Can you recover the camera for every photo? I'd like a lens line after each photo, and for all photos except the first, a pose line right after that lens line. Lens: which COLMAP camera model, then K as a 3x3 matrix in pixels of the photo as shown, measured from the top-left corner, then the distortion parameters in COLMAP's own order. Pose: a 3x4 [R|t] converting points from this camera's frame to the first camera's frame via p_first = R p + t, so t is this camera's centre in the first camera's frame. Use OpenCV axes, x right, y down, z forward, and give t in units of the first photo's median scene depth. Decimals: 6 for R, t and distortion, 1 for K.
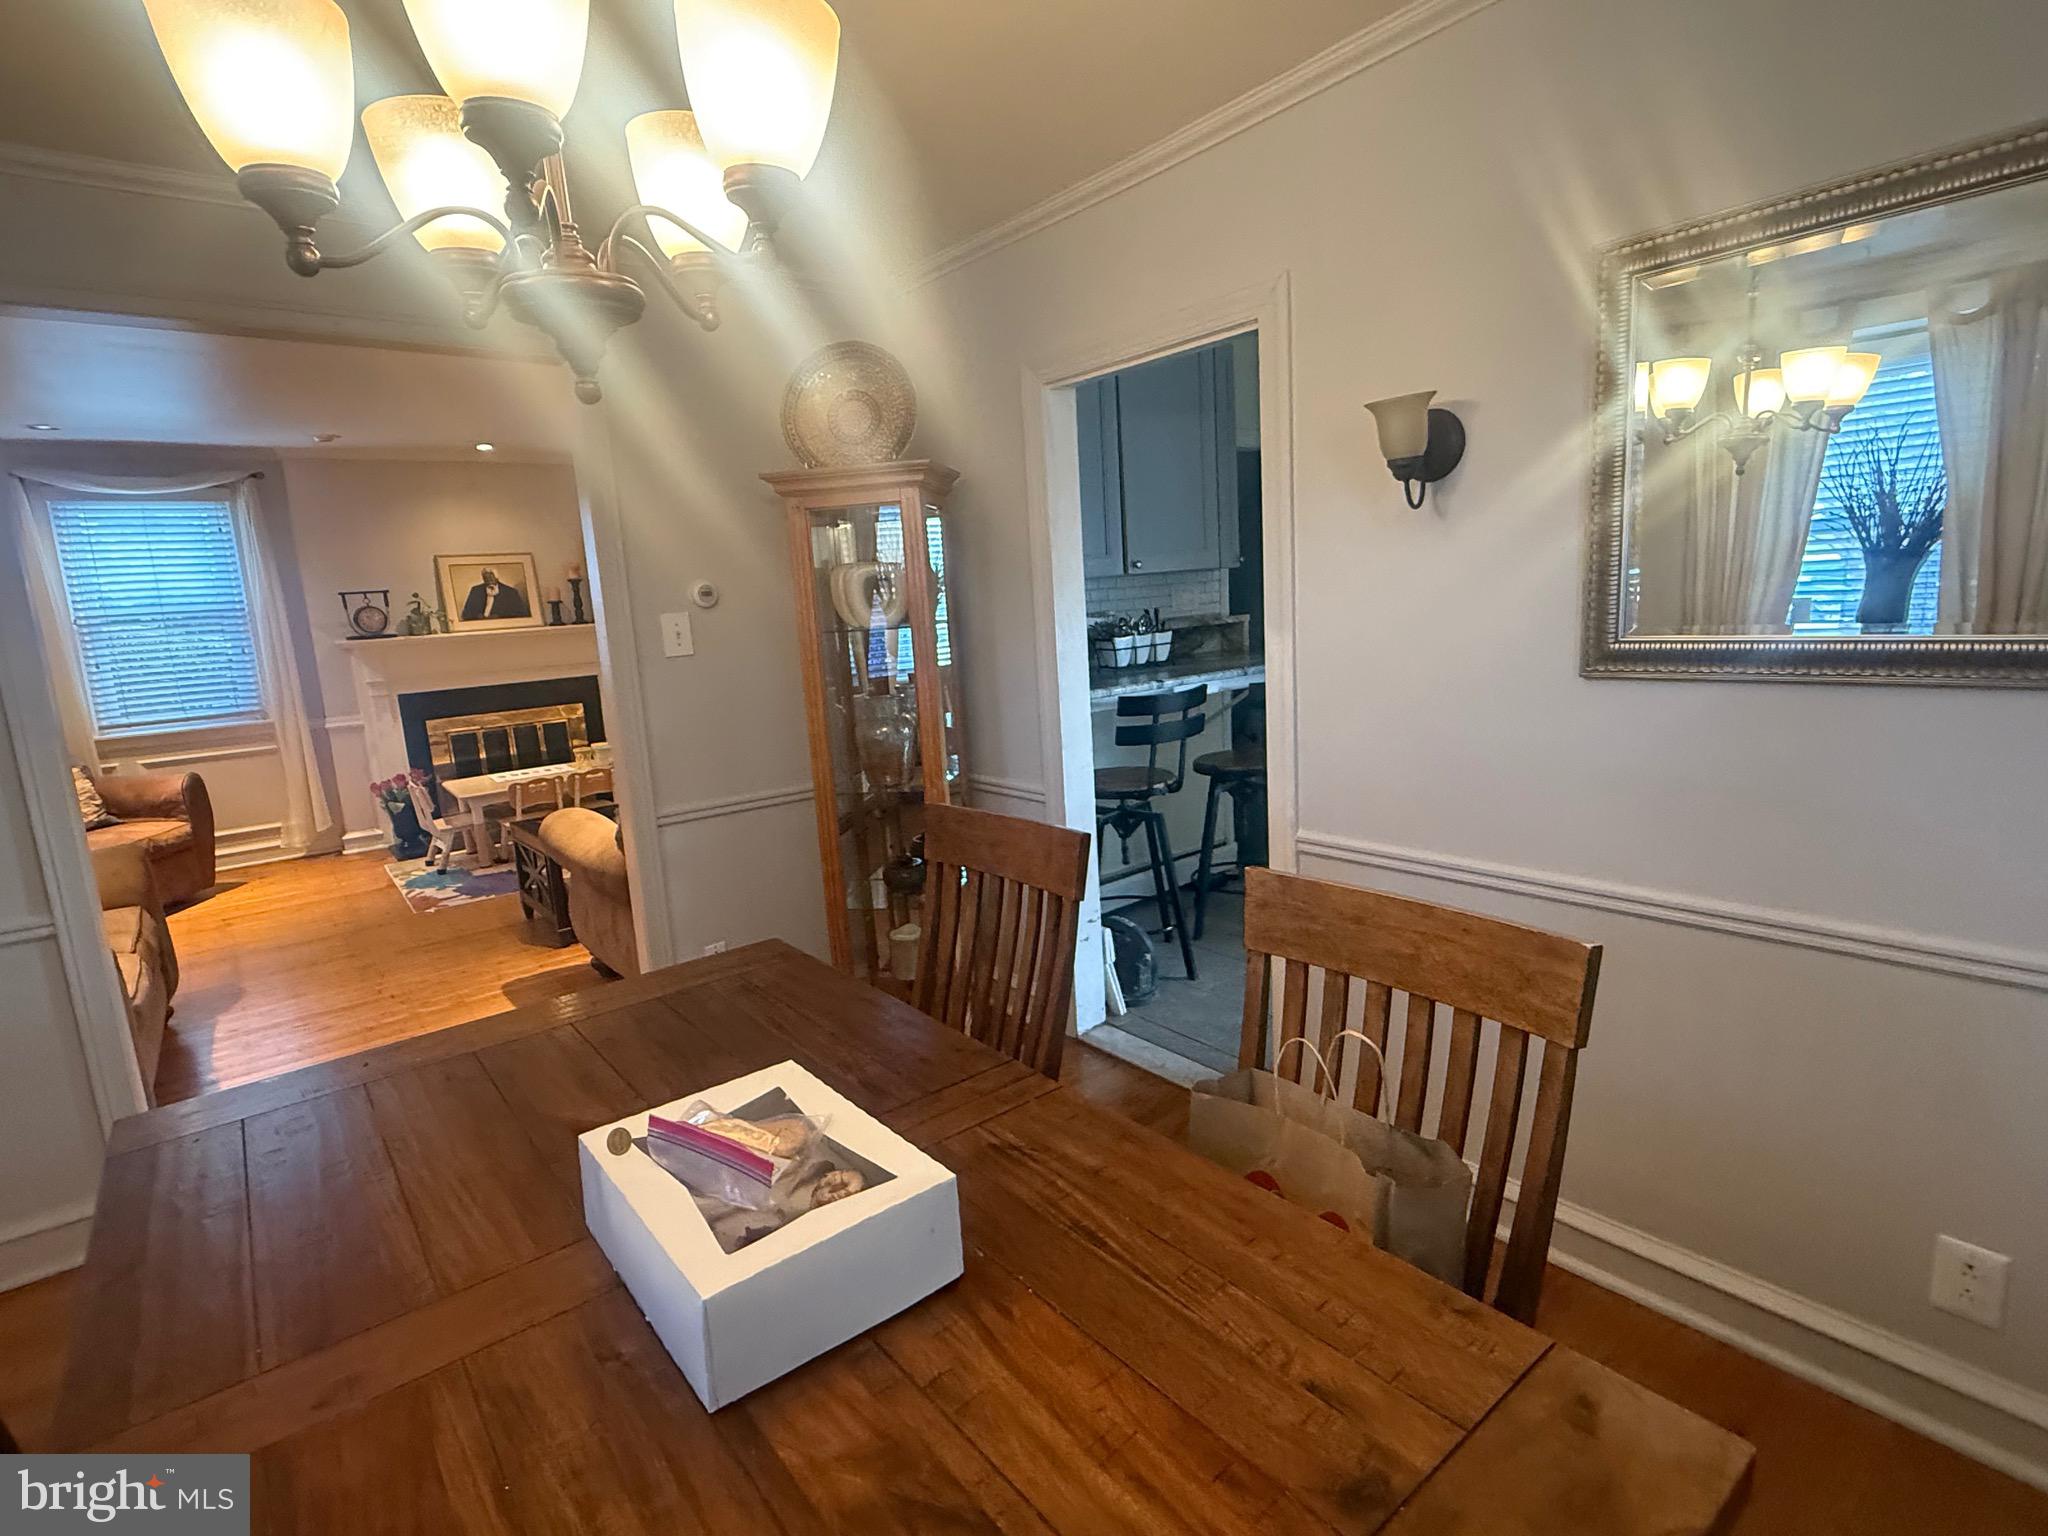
lens RADIAL K [[1012.9, 0, 1018.9], [0, 1012.9, 768.0], [0, 0, 1]] dist [-0.000356, 0.000249]
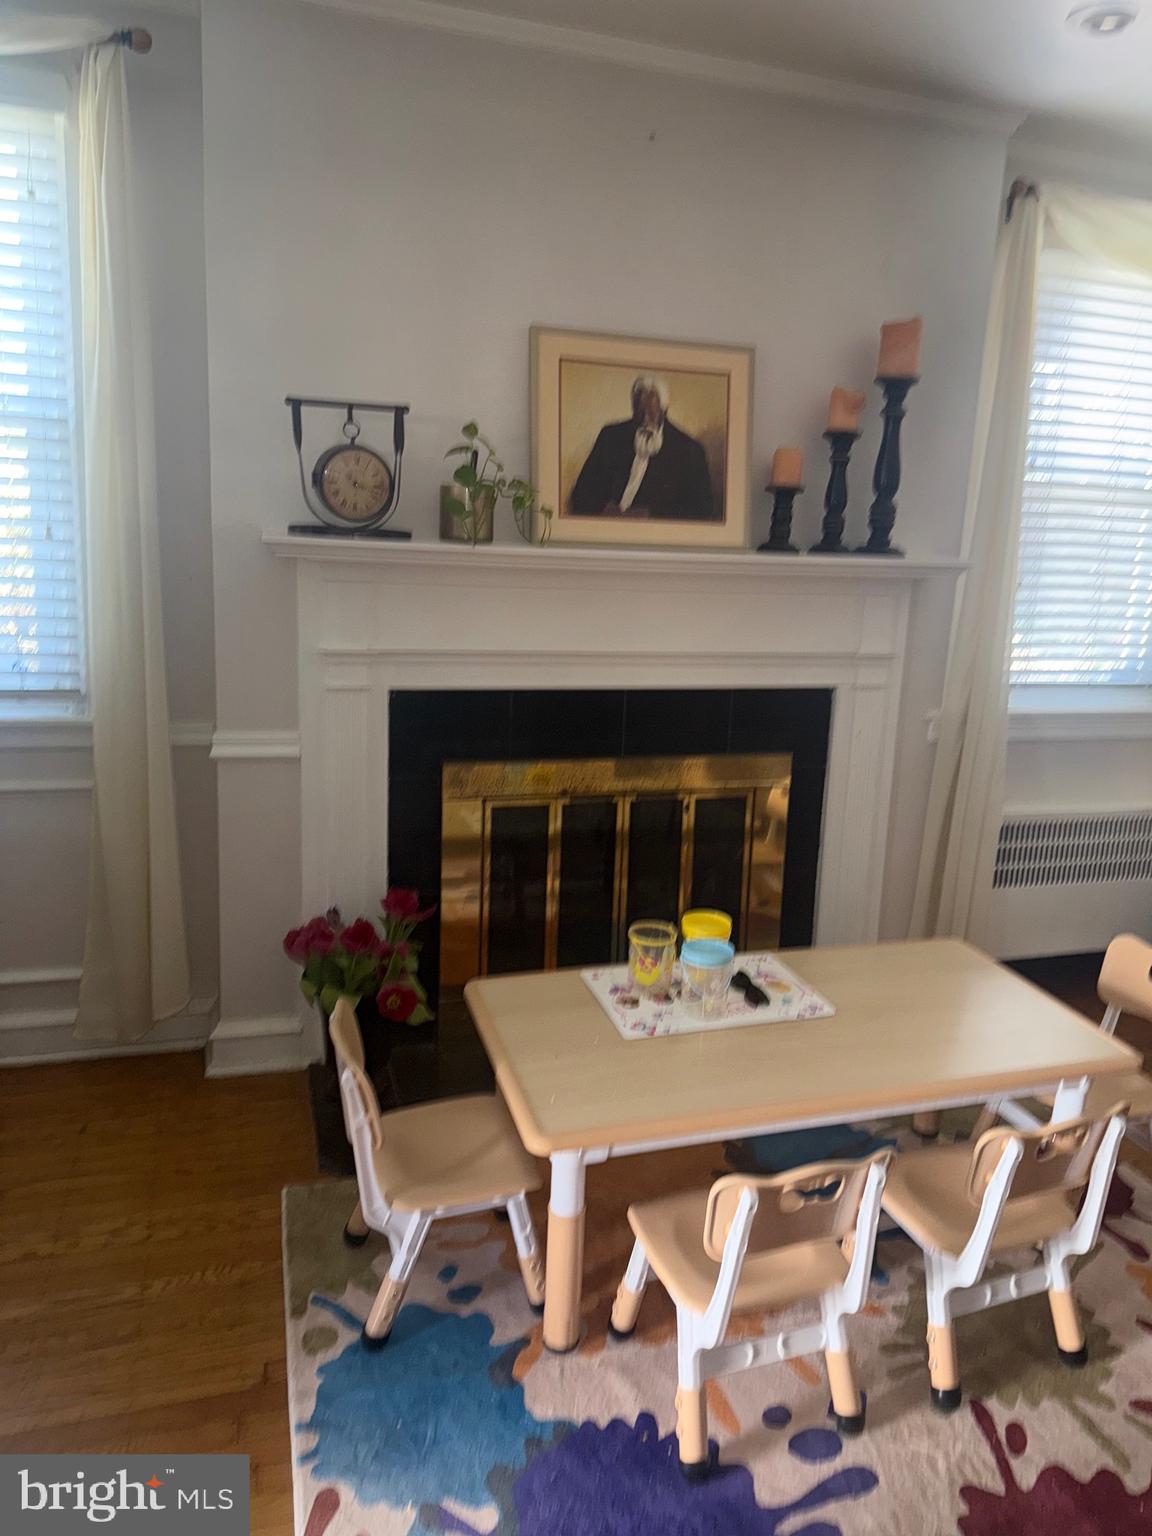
lens RADIAL K [[1089.7, 0, 597.3], [0, 1089.7, 747.0], [0, 0, 1]] dist [0.081569, -0.093029]
pose [[0.930418, 0.167242, -0.326117, -0.394940], [-0.158744, 0.985912, 0.052704, -0.083825], [0.330337, 0.002732, 0.943859, 0.625623]]
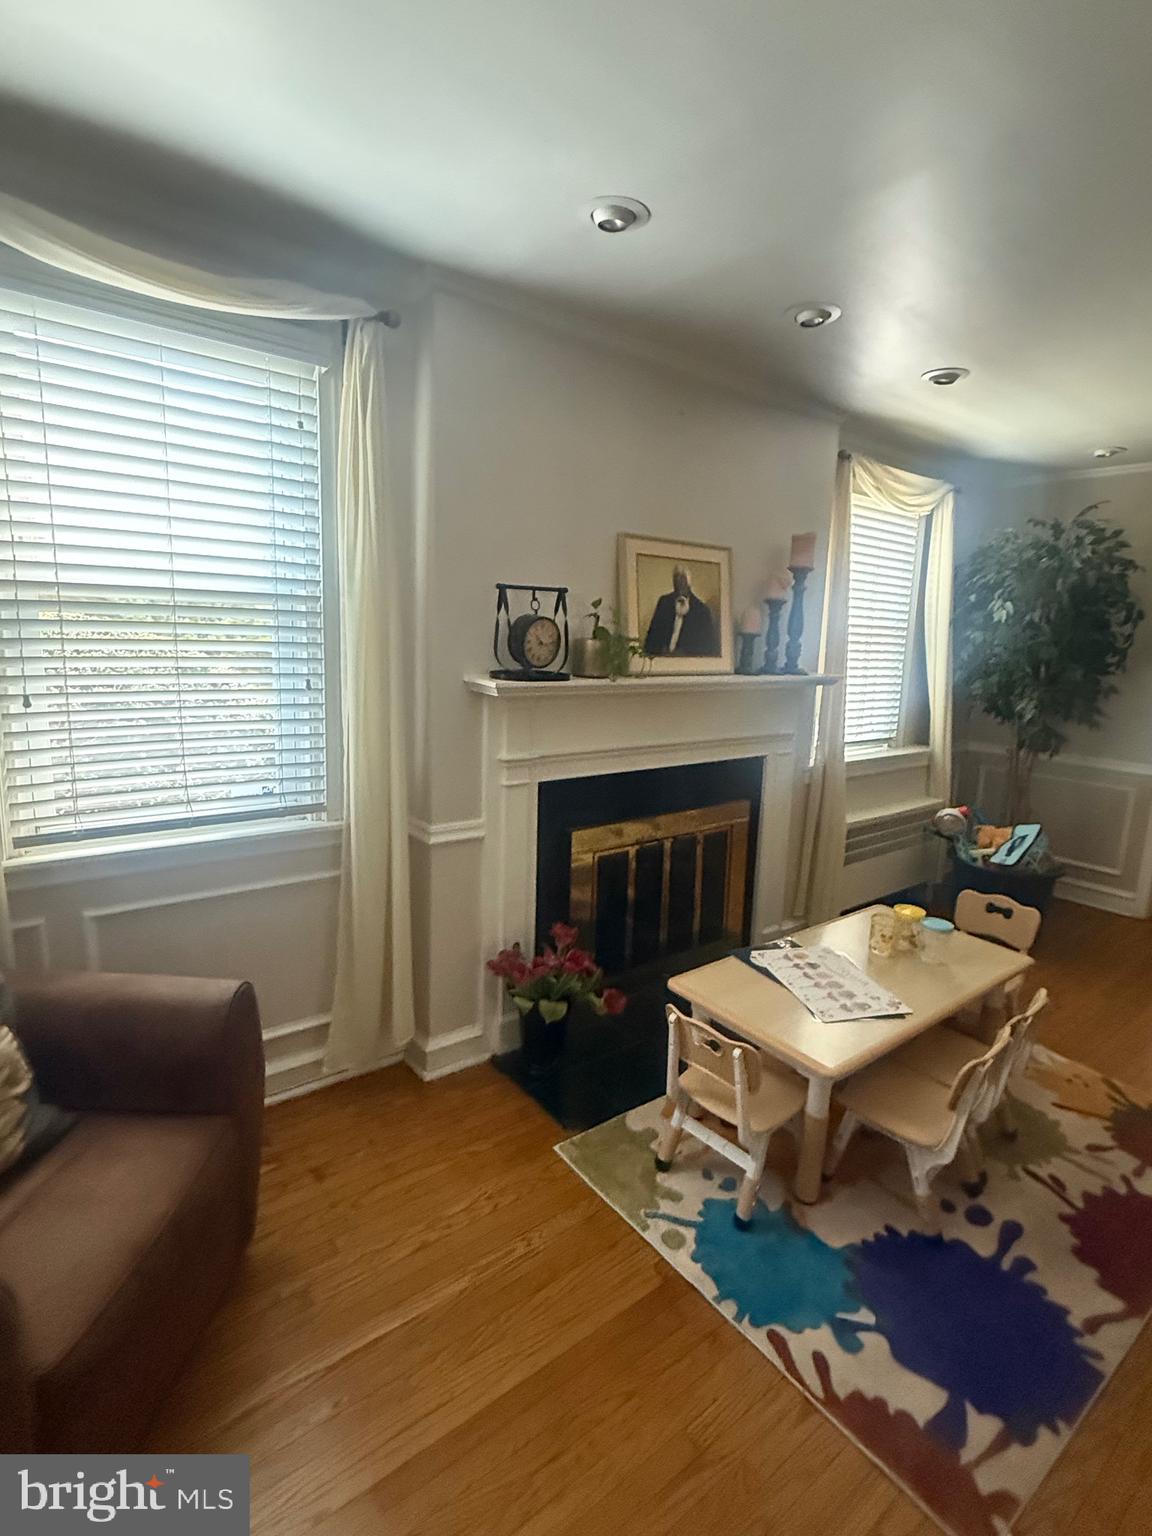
lens RADIAL K [[759.6, 0, 584.0], [0, 759.6, 762.6], [0, 0, 1]] dist [-0.000356, 0.000249]
pose [[0.995402, 0.094554, 0.015284, -0.585696], [-0.094531, 0.995519, -0.002222, -0.083029], [-0.015425, 0.000767, 0.999881, 0.584790]]
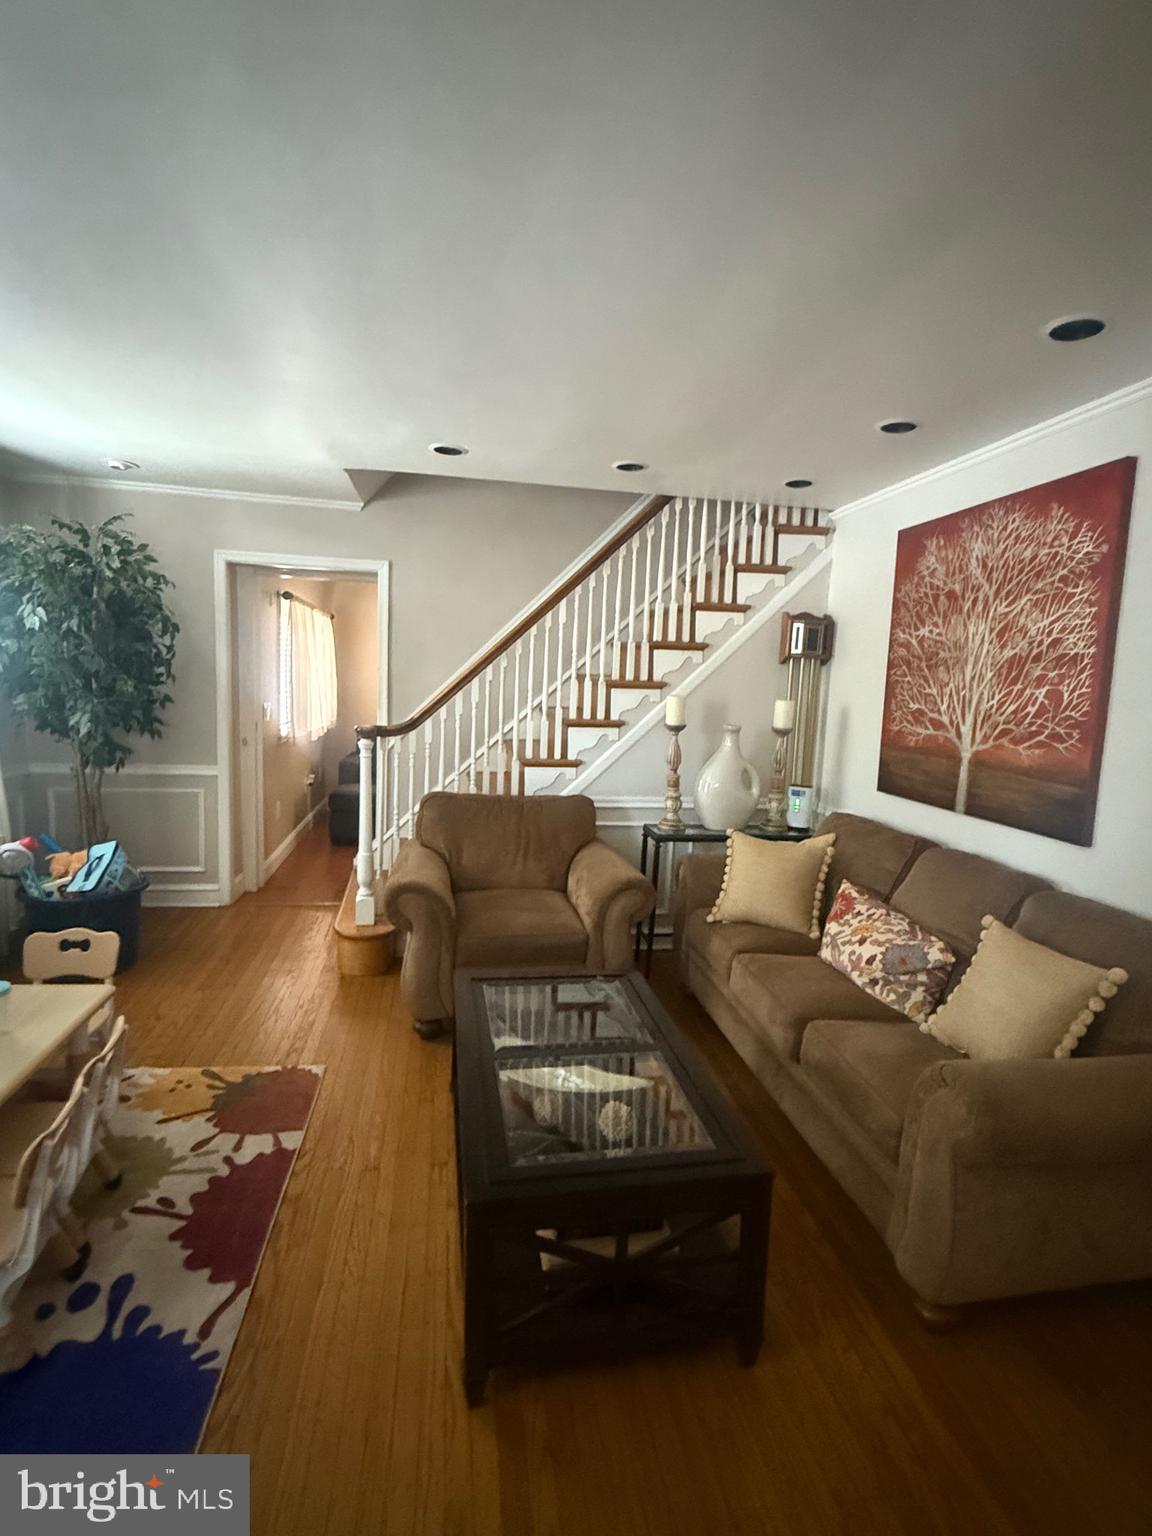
lens RADIAL K [[759.6, 0, 577.3], [0, 759.6, 770.4], [0, 0, 1]] dist [-0.000356, 0.000249]
pose [[0.476547, -0.026575, 0.878747, -0.554420], [0.082779, 0.996459, -0.014756, -0.085499], [-0.875243, 0.079774, 0.477060, 0.590002]]
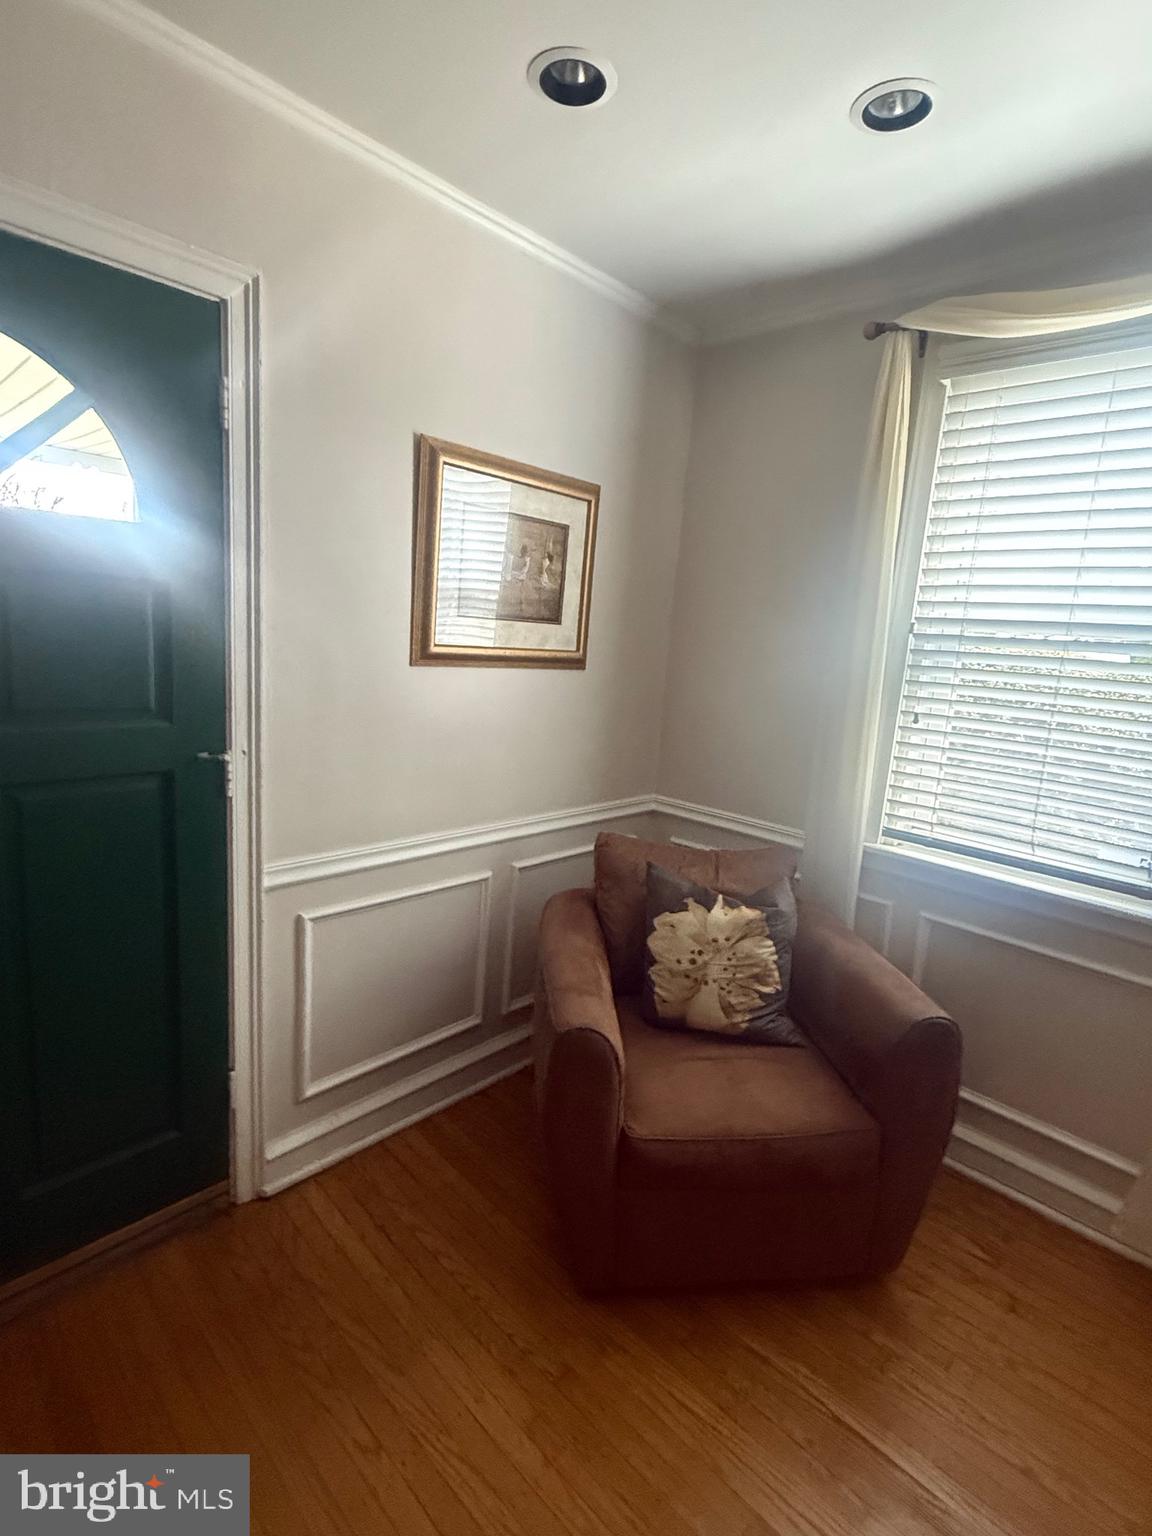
lens RADIAL K [[759.6, 0, 567.9], [0, 759.6, 763.5], [0, 0, 1]] dist [-0.000356, 0.000249]
pose [[0.117989, 0.242524, -0.962944, -0.482315], [-0.249681, 0.945809, 0.207616, -0.098760], [0.961113, 0.215932, 0.172149, 0.666052]]
